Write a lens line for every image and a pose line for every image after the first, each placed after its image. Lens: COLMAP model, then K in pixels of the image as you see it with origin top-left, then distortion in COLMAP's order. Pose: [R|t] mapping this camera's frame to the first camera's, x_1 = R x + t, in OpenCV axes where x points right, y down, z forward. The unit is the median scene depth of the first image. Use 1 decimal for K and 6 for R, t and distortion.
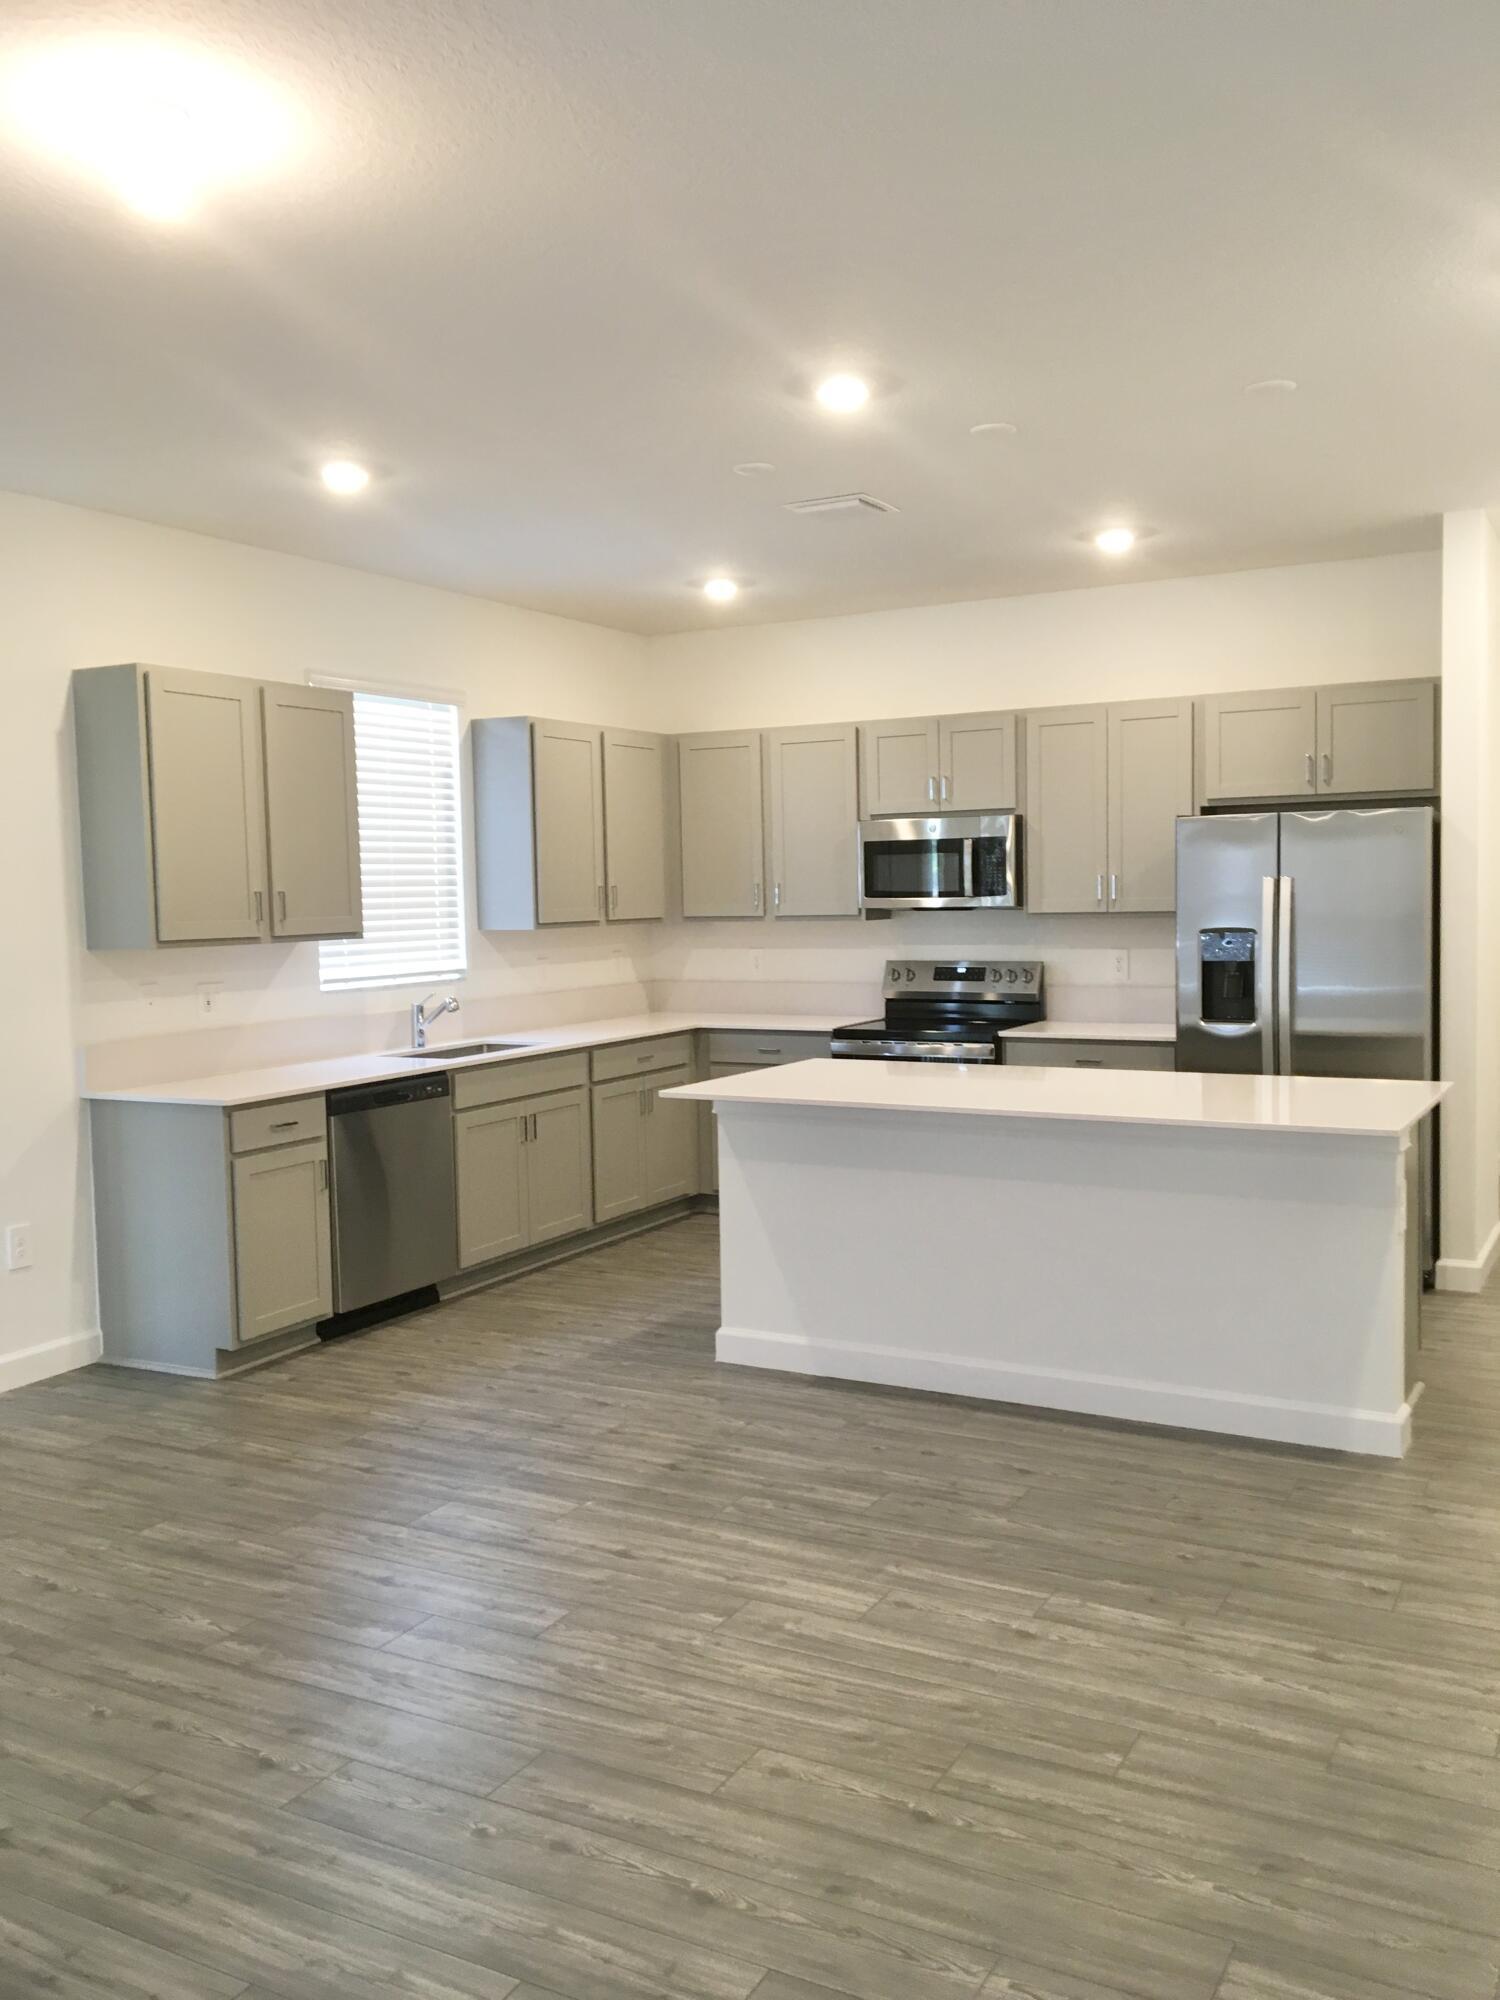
lens RADIAL K [[1704.8, 0, 743.9], [0, 1704.8, 999.4], [0, 0, 1]] dist [0.037904, -0.043256]
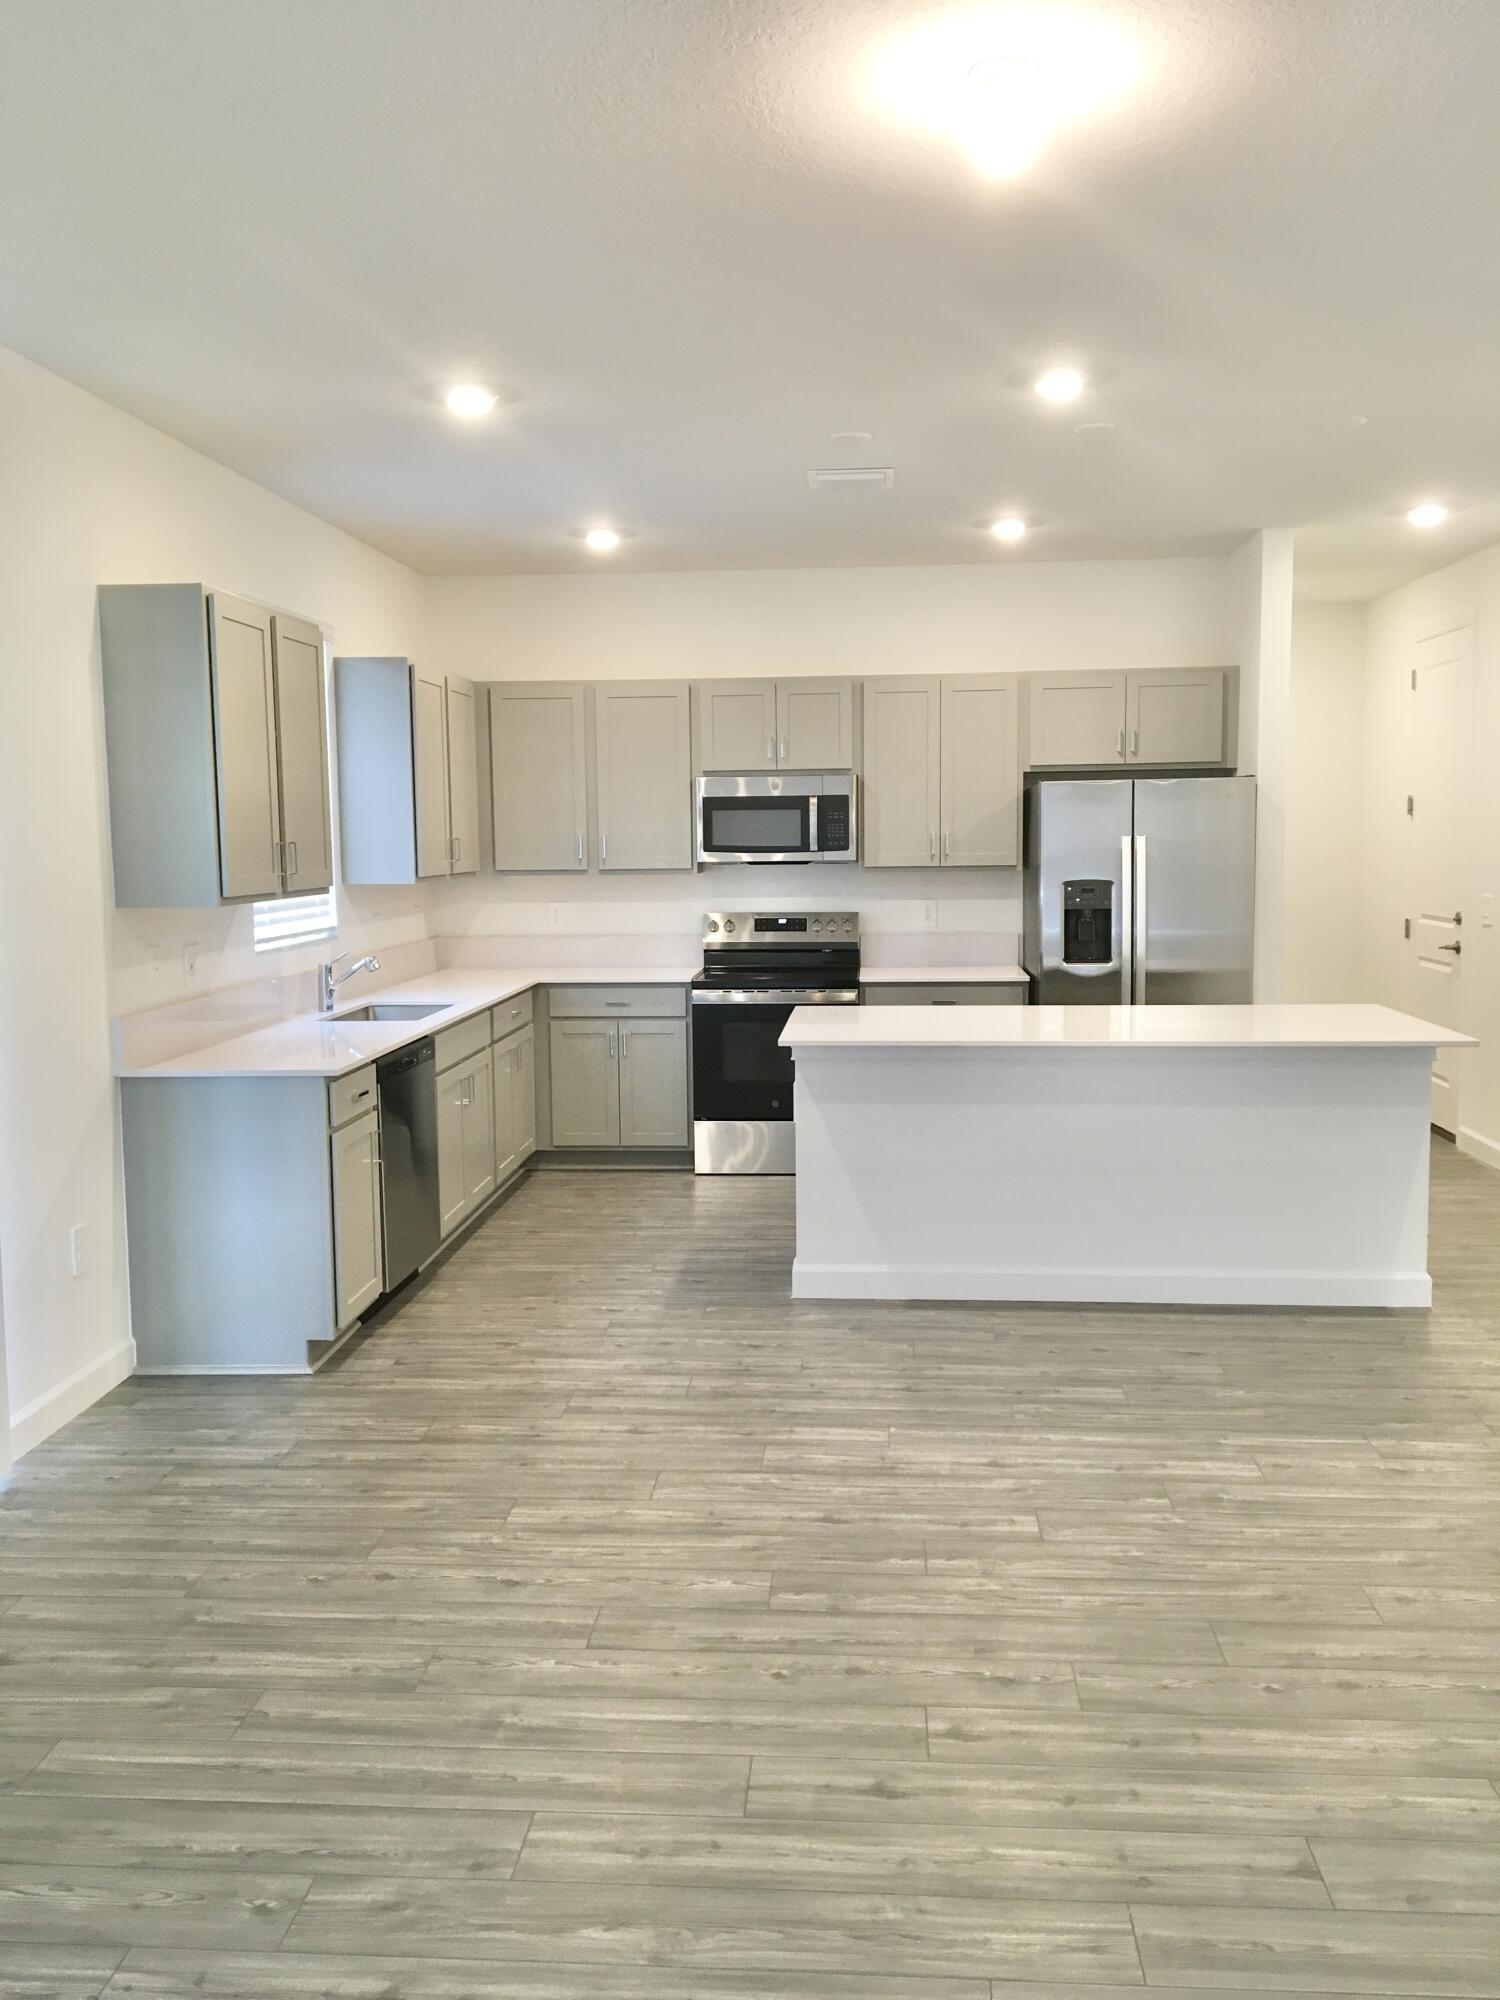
lens RADIAL K [[1704.8, 0, 746.7], [0, 1704.8, 999.7], [0, 0, 1]] dist [0.037904, -0.043256]
pose [[0.909435, -0.031863, 0.414623, -0.478356], [0.021118, 0.999312, 0.030474, -0.001797], [-0.415309, -0.018958, 0.909483, 0.071941]]
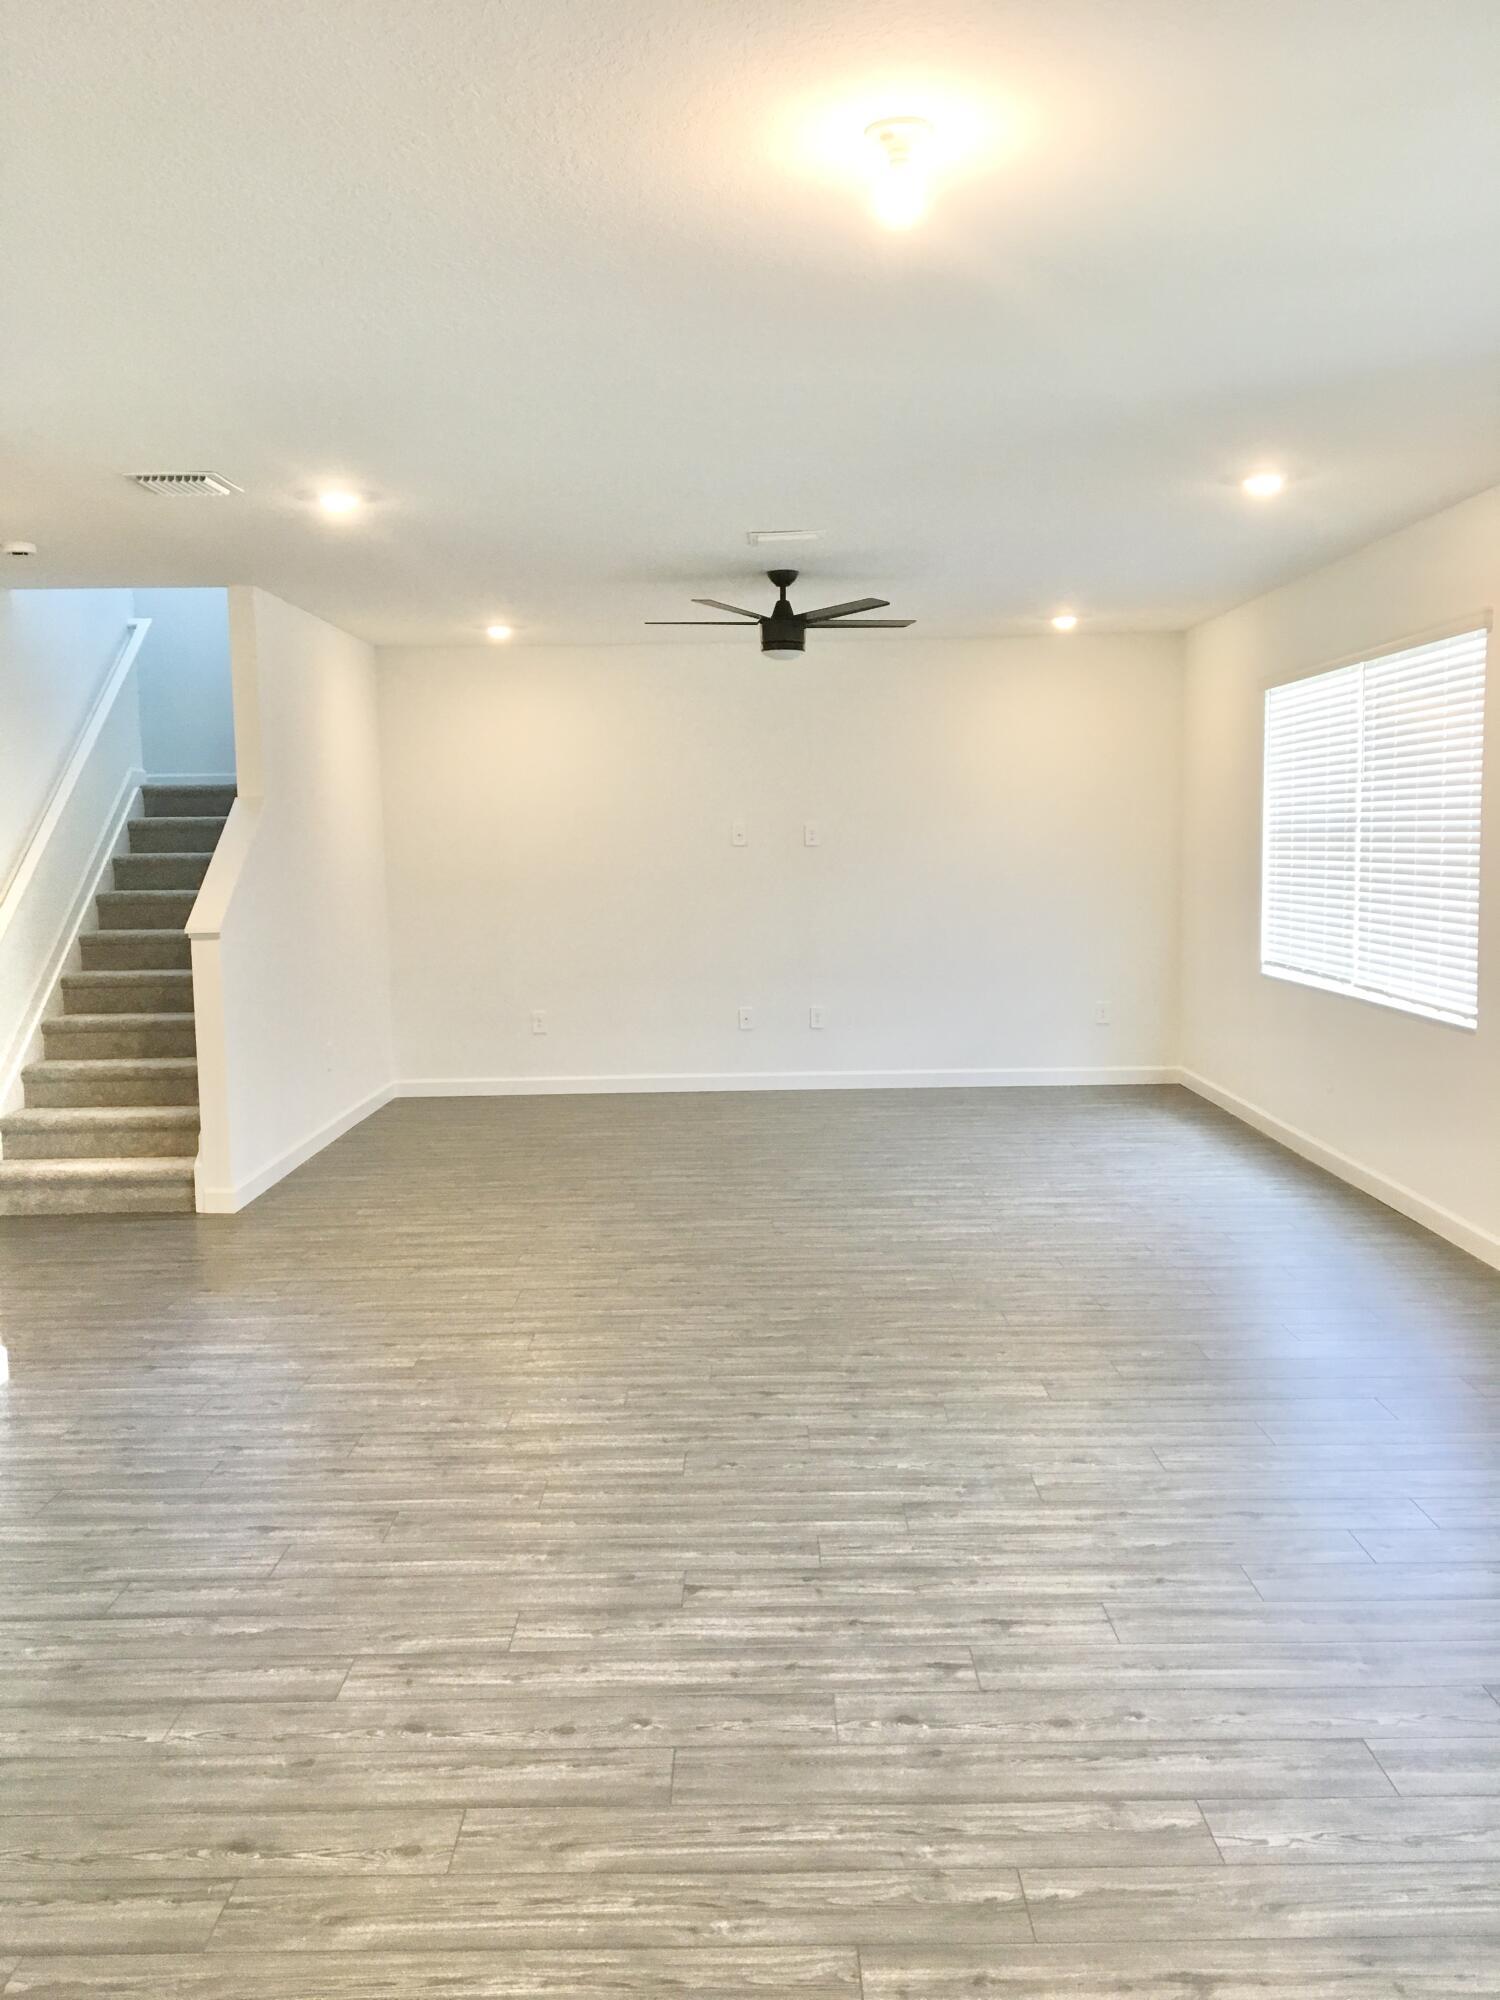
lens RADIAL K [[1704.8, 0, 744.2], [0, 1704.8, 1000.3], [0, 0, 1]] dist [0.037904, -0.043256]
pose [[-0.876830, 0.084291, -0.473354, 0.146093], [0.005262, 0.986136, 0.165856, -0.085764], [0.480771, 0.142937, -0.865117, 1.014072]]
